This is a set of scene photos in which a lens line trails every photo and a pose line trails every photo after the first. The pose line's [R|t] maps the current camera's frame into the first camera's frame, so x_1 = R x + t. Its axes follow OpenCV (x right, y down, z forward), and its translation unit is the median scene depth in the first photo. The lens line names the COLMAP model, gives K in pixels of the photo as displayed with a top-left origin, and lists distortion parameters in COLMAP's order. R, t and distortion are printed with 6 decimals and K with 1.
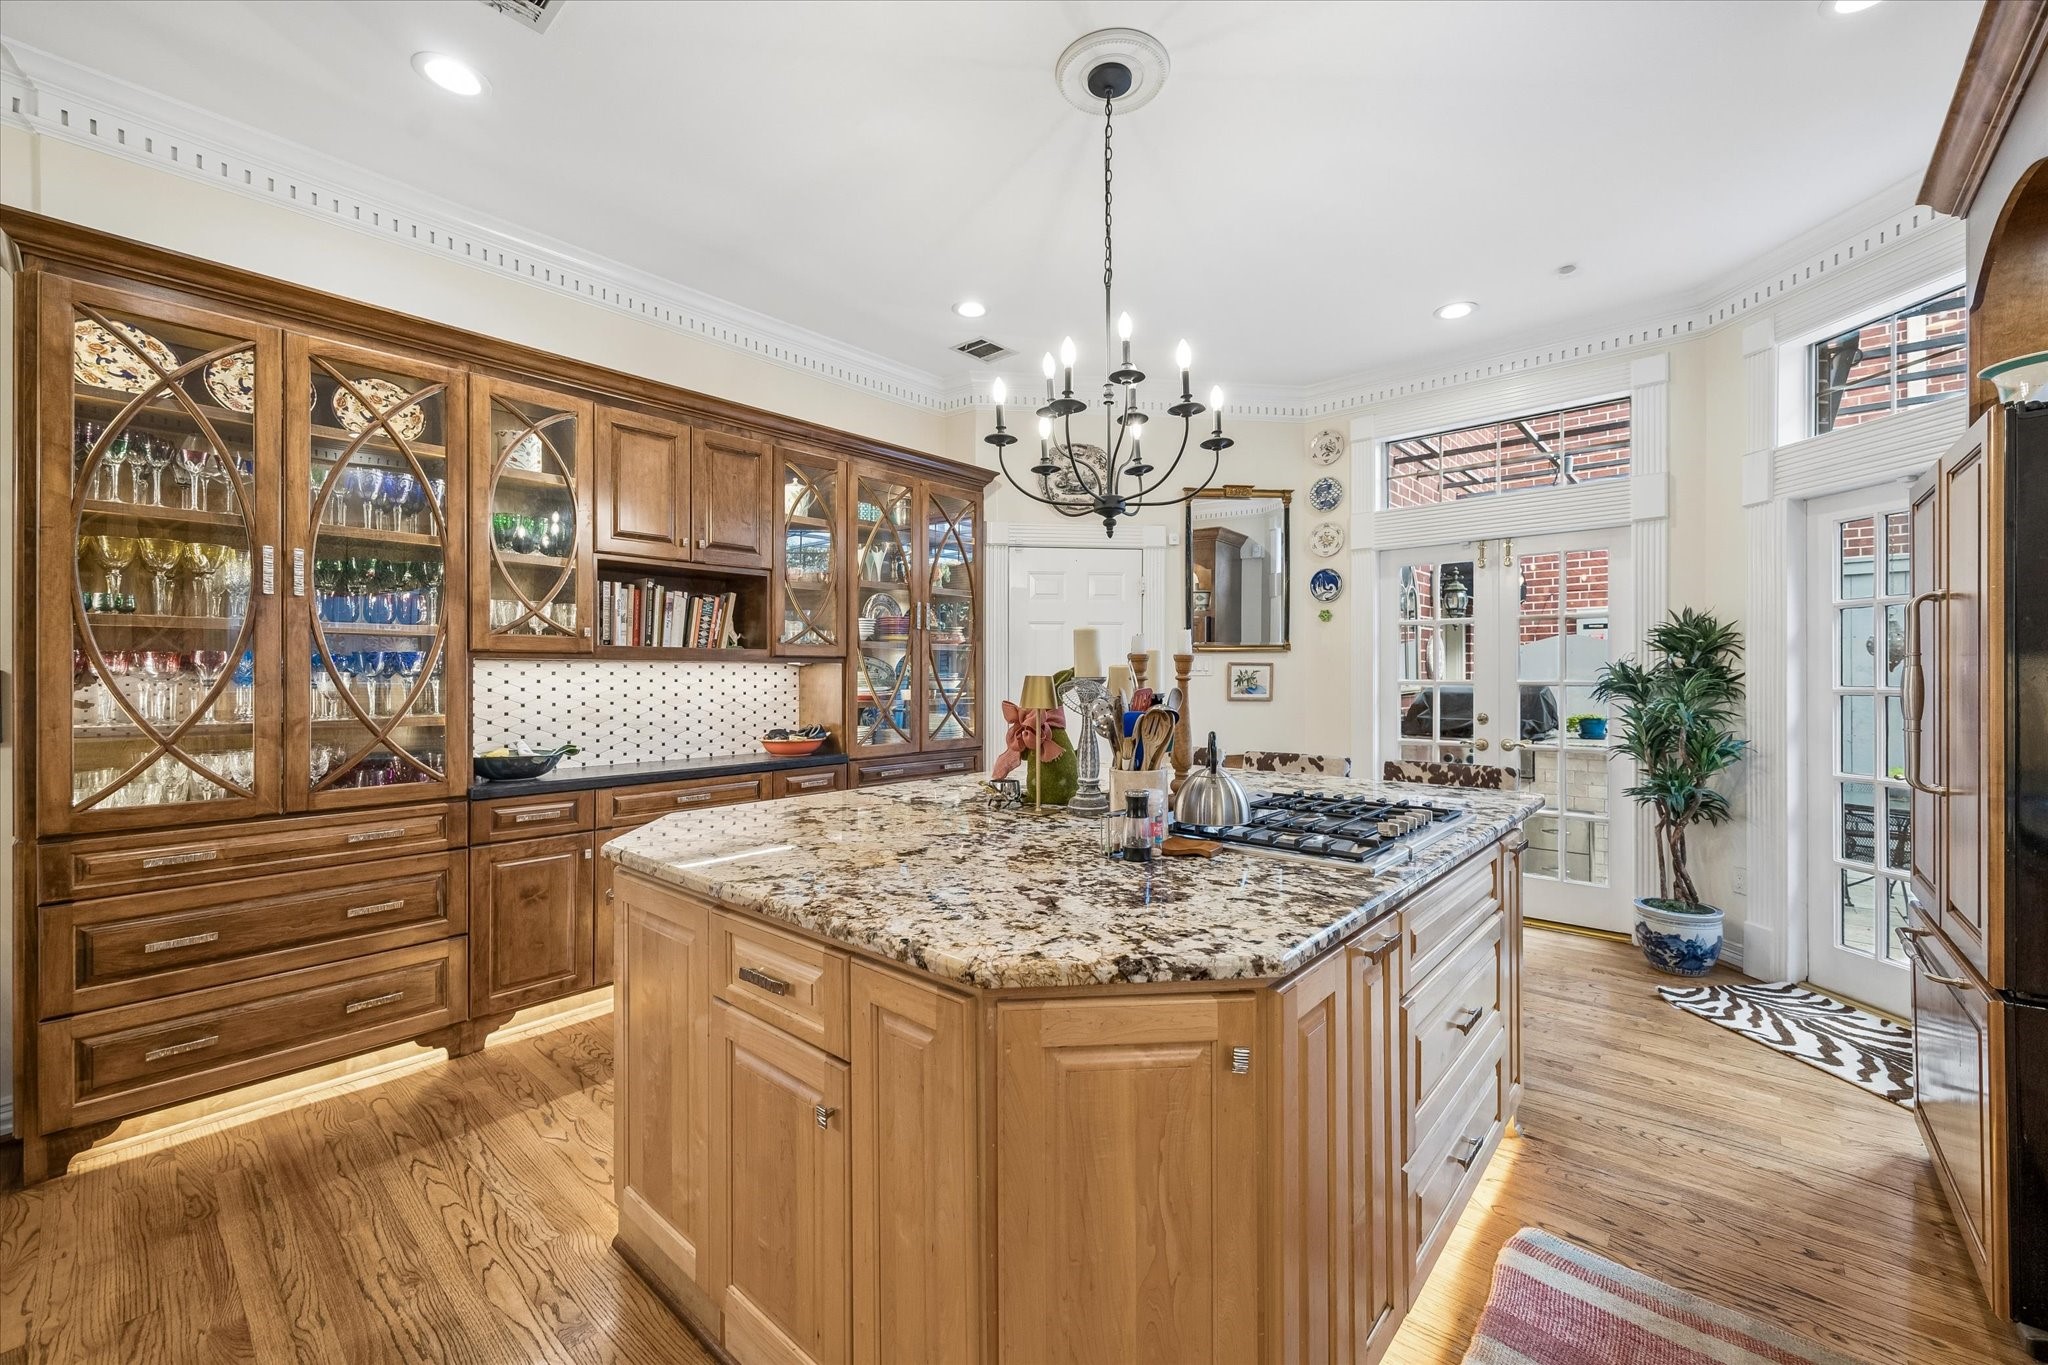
lens RADIAL K [[800.1, 0, 1022.3], [0, 800.1, 675.5], [0, 0, 1]] dist [-0.004213, 0.000683]
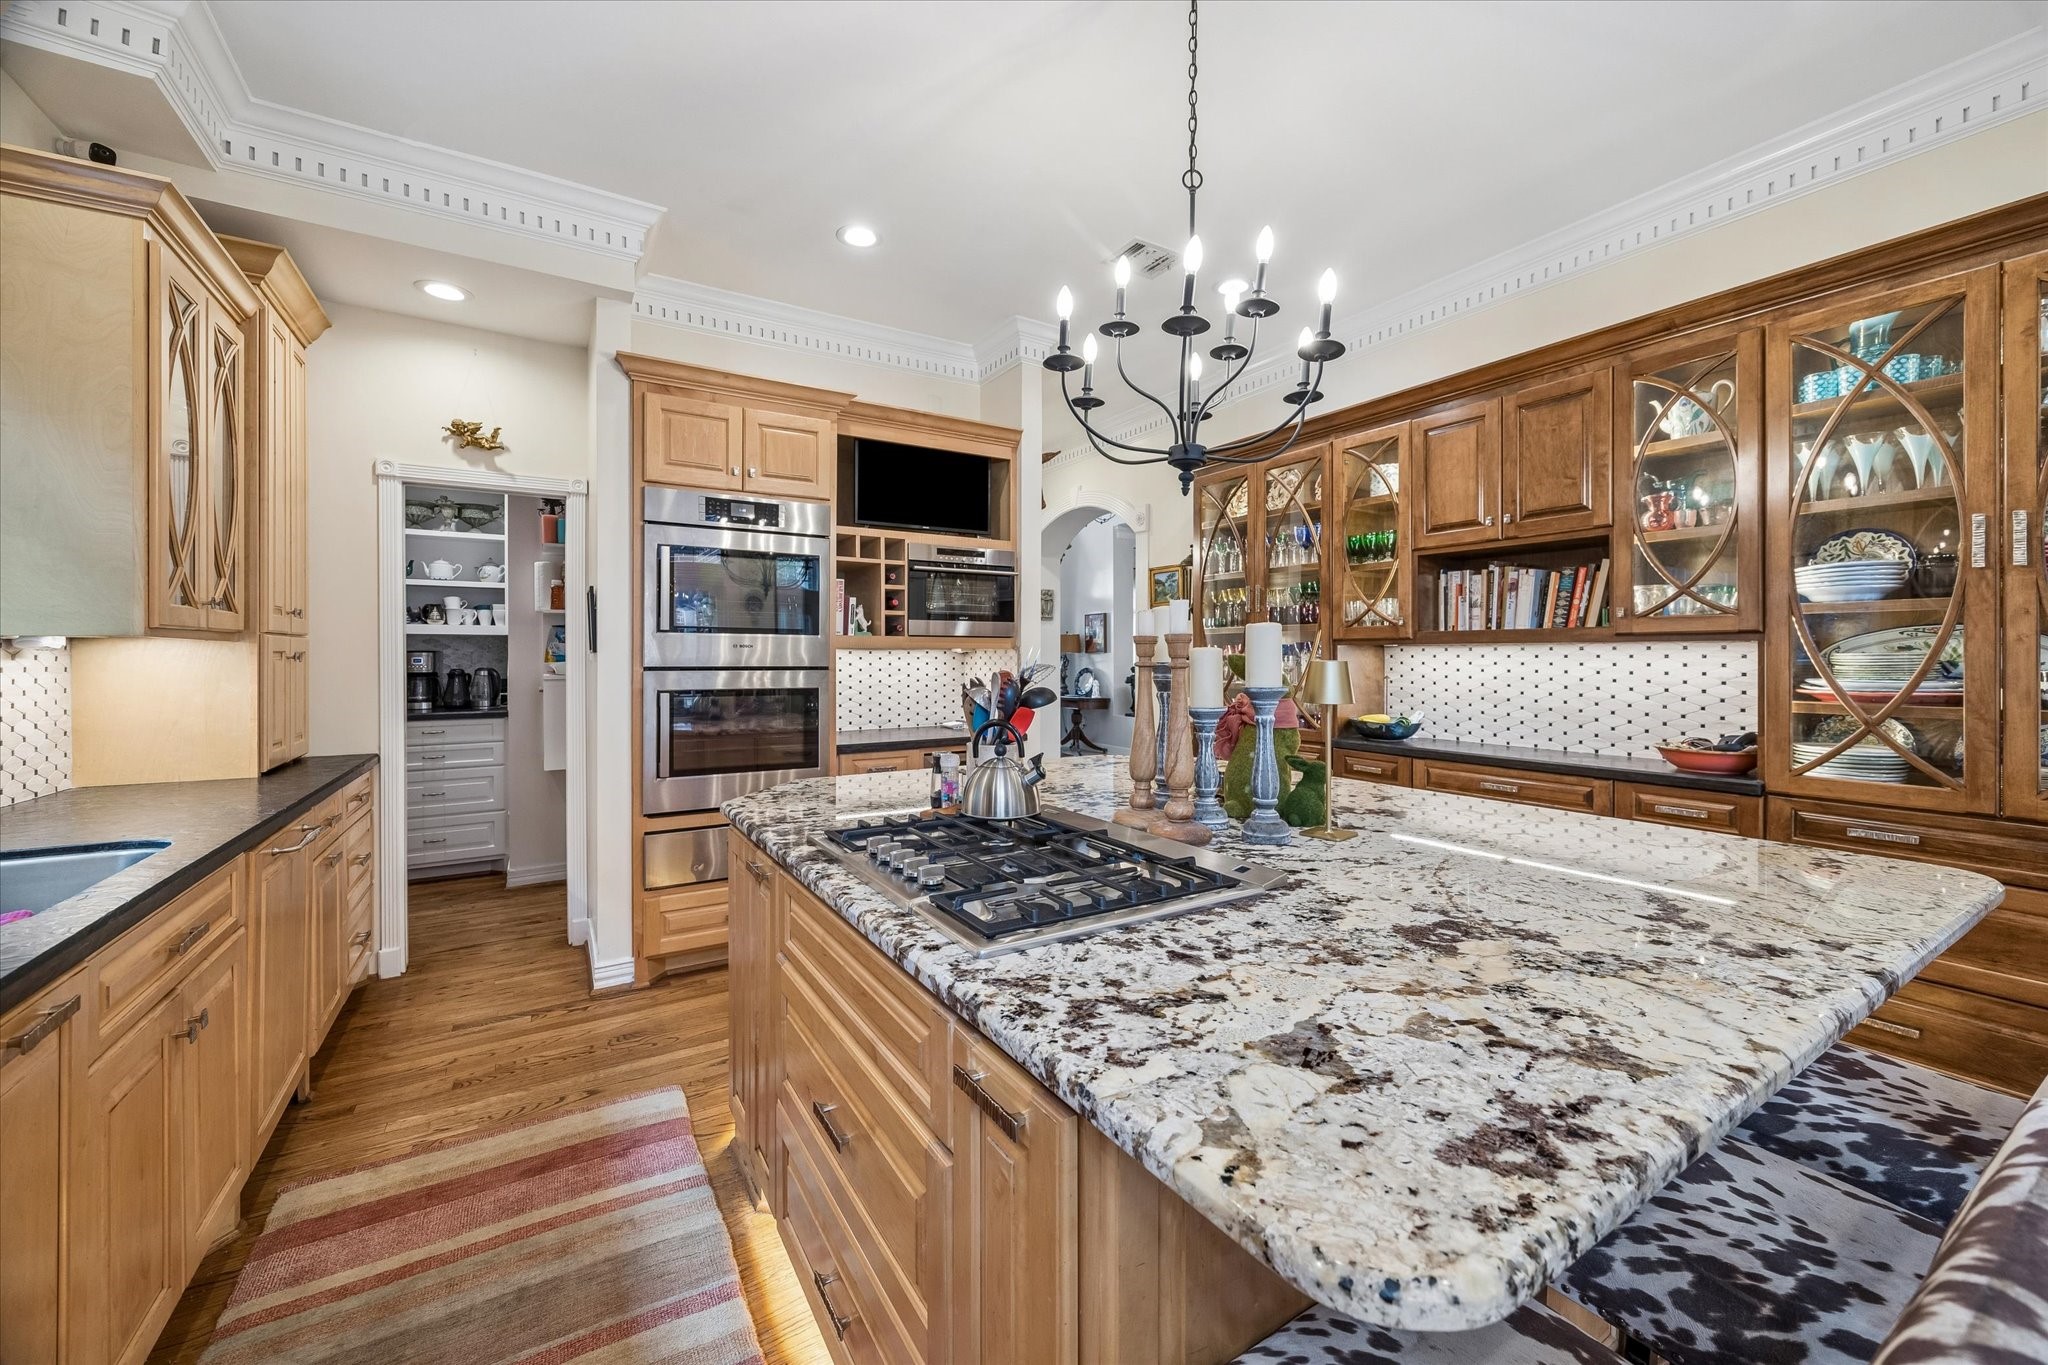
lens RADIAL K [[800.1, 0, 1035.0], [0, 800.1, 655.6], [0, 0, 1]] dist [-0.004213, 0.000683]
pose [[-0.280142, -0.000521, -0.959958, 0.623606], [-0.001065, 0.999999, -0.000232, -0.002503], [0.959958, 0.000957, -0.280143, 0.700987]]
